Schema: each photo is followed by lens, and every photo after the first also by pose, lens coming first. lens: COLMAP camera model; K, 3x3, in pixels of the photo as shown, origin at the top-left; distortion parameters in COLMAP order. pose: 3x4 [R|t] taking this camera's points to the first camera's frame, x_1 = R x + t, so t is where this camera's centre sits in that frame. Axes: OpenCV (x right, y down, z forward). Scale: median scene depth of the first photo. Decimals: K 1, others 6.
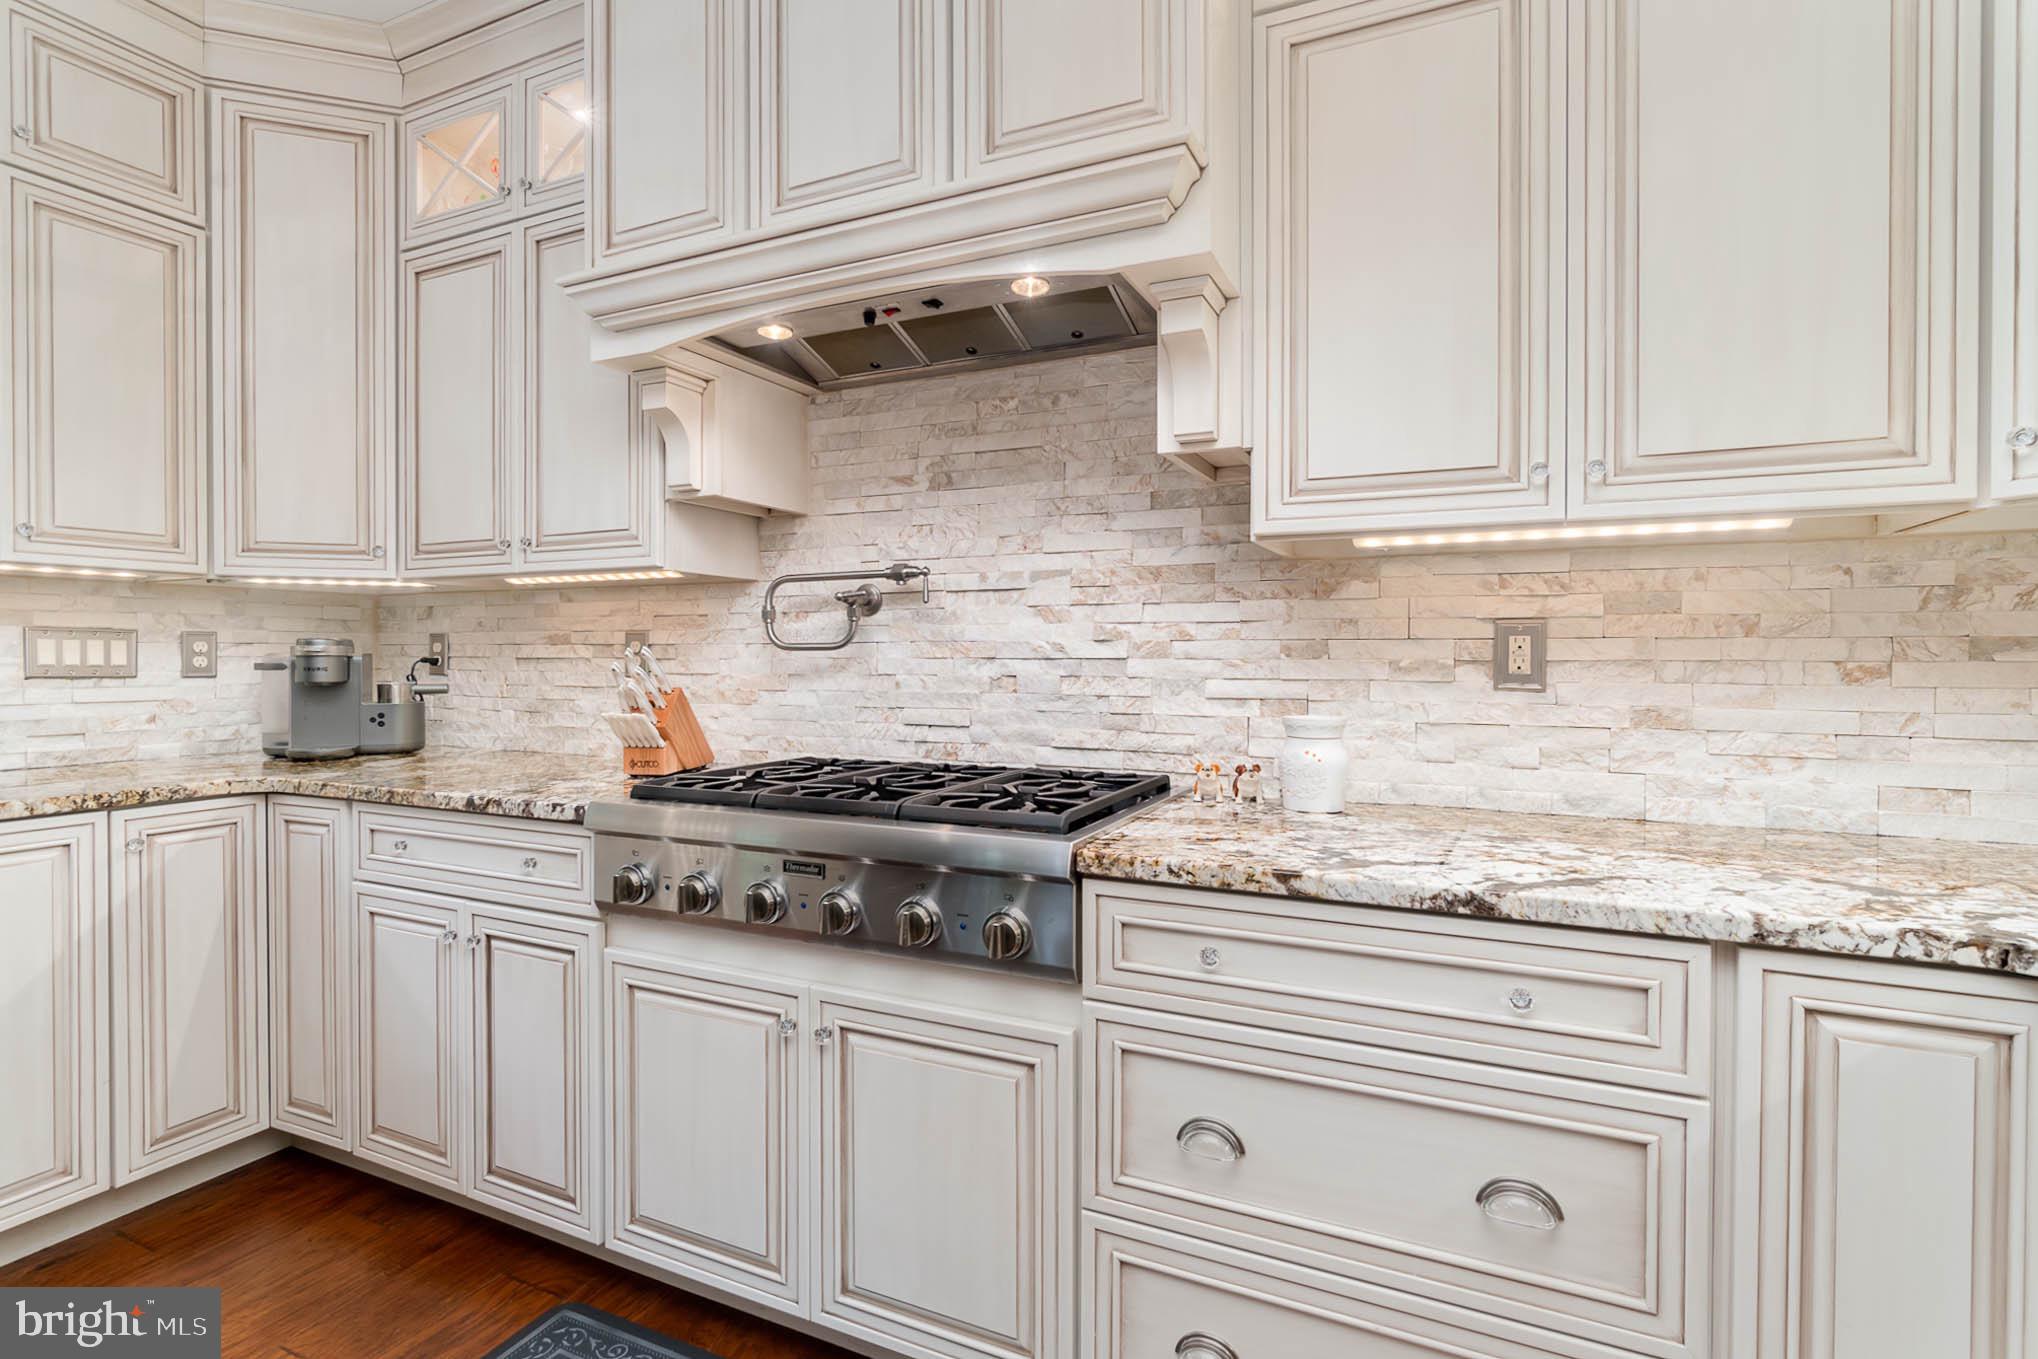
lens RADIAL K [[990.0, 0, 1014.1], [0, 990.0, 662.2], [0, 0, 1]] dist [-0.000461, 0.000175]
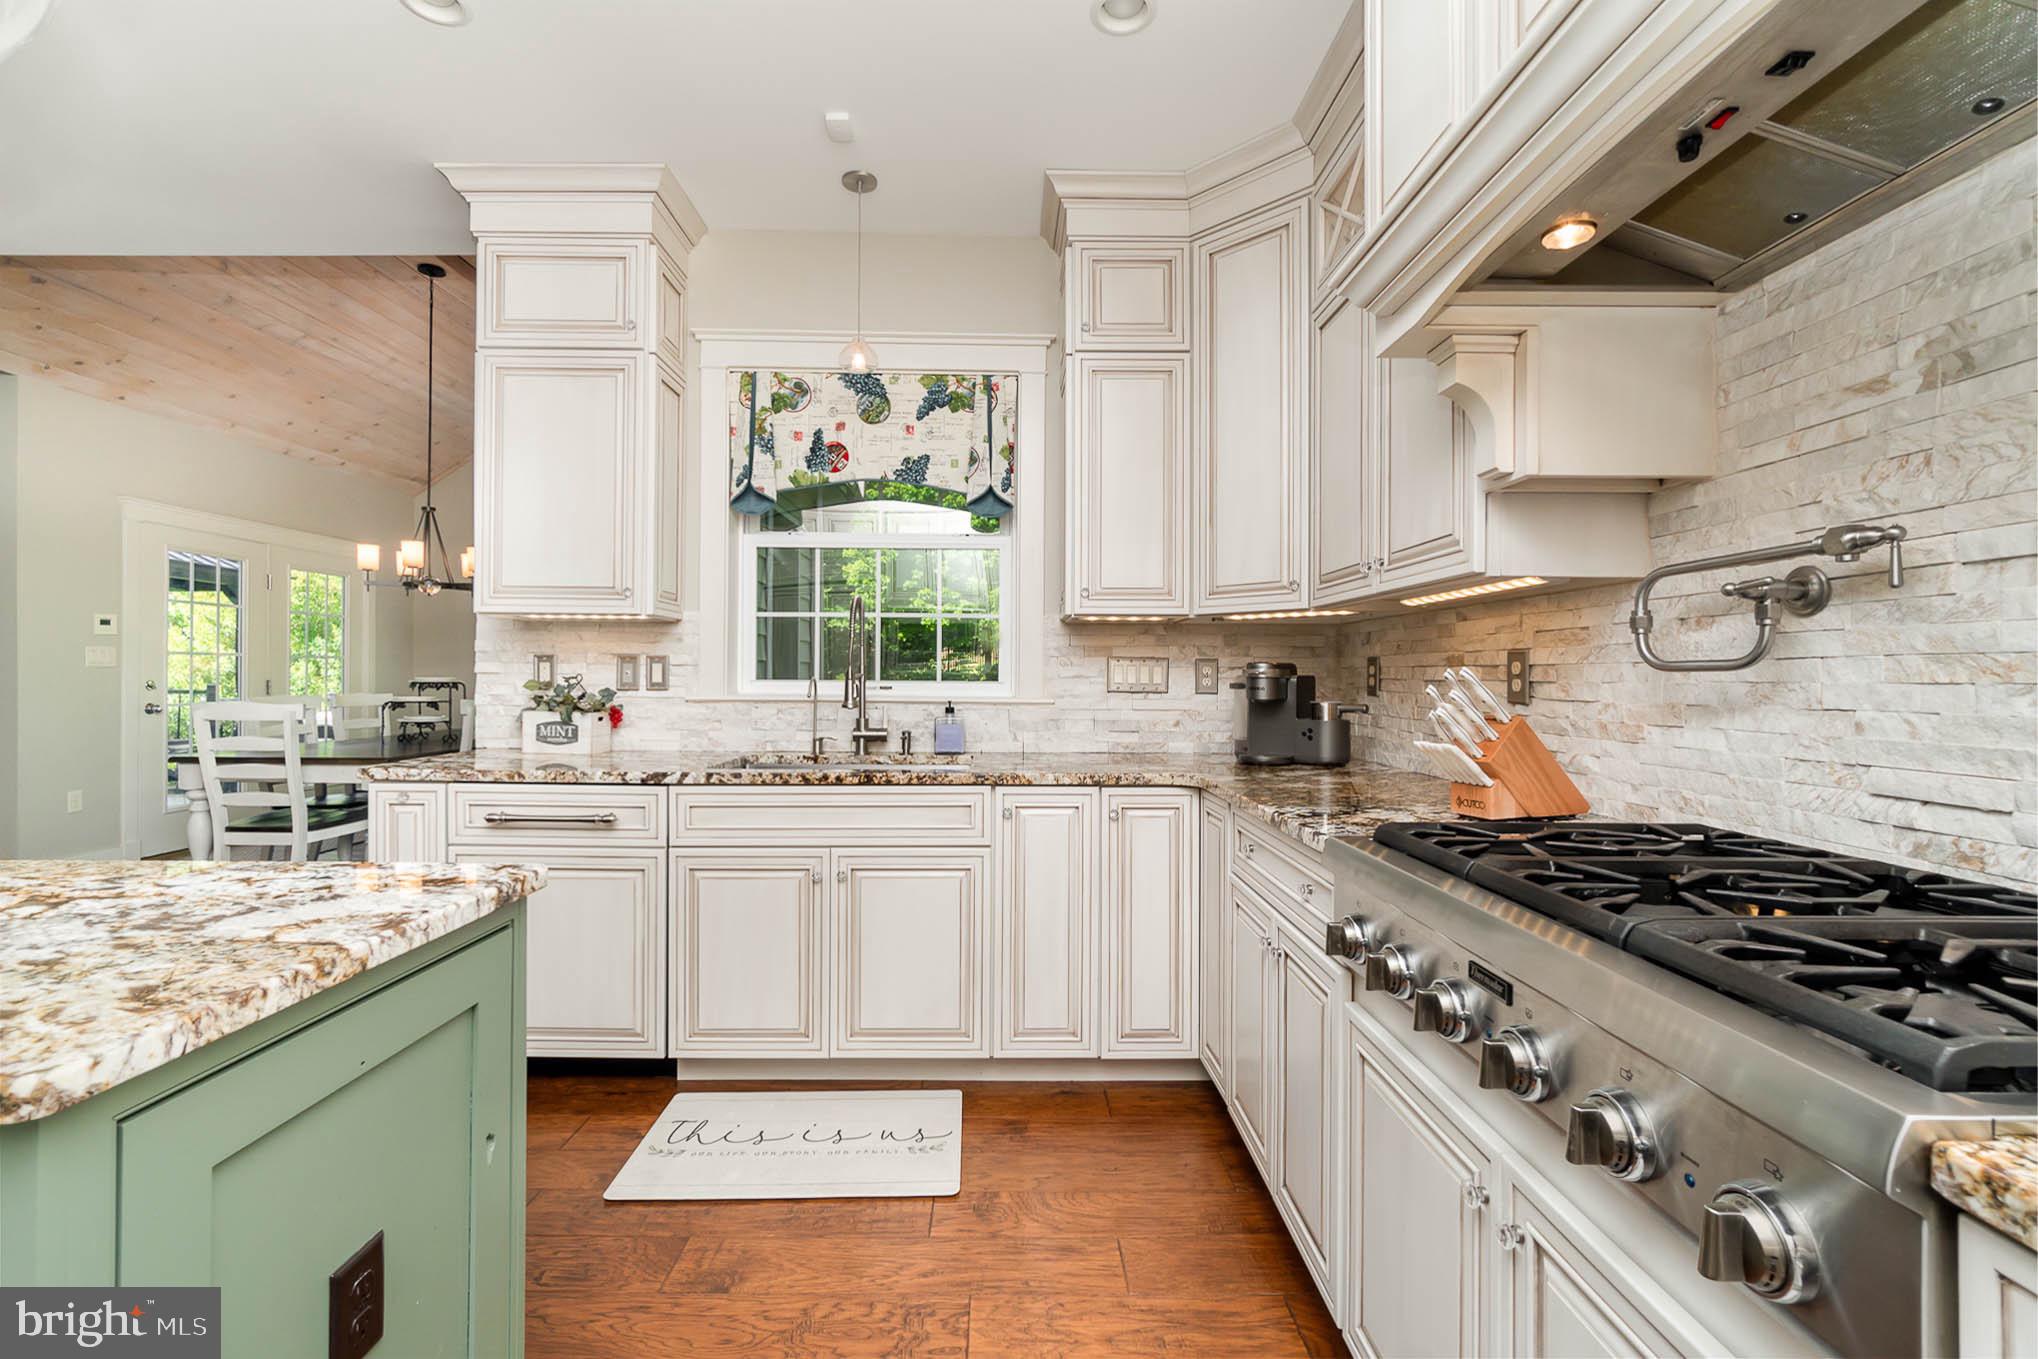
lens RADIAL K [[887.2, 0, 1003.3], [0, 887.2, 671.8], [0, 0, 1]] dist [-0.000105, 0.000499]
pose [[0.433763, -0.003337, -0.901021, 0.142664], [-0.010056, 0.999913, -0.008545, -0.001117], [0.900971, 0.012768, 0.433692, 0.291663]]
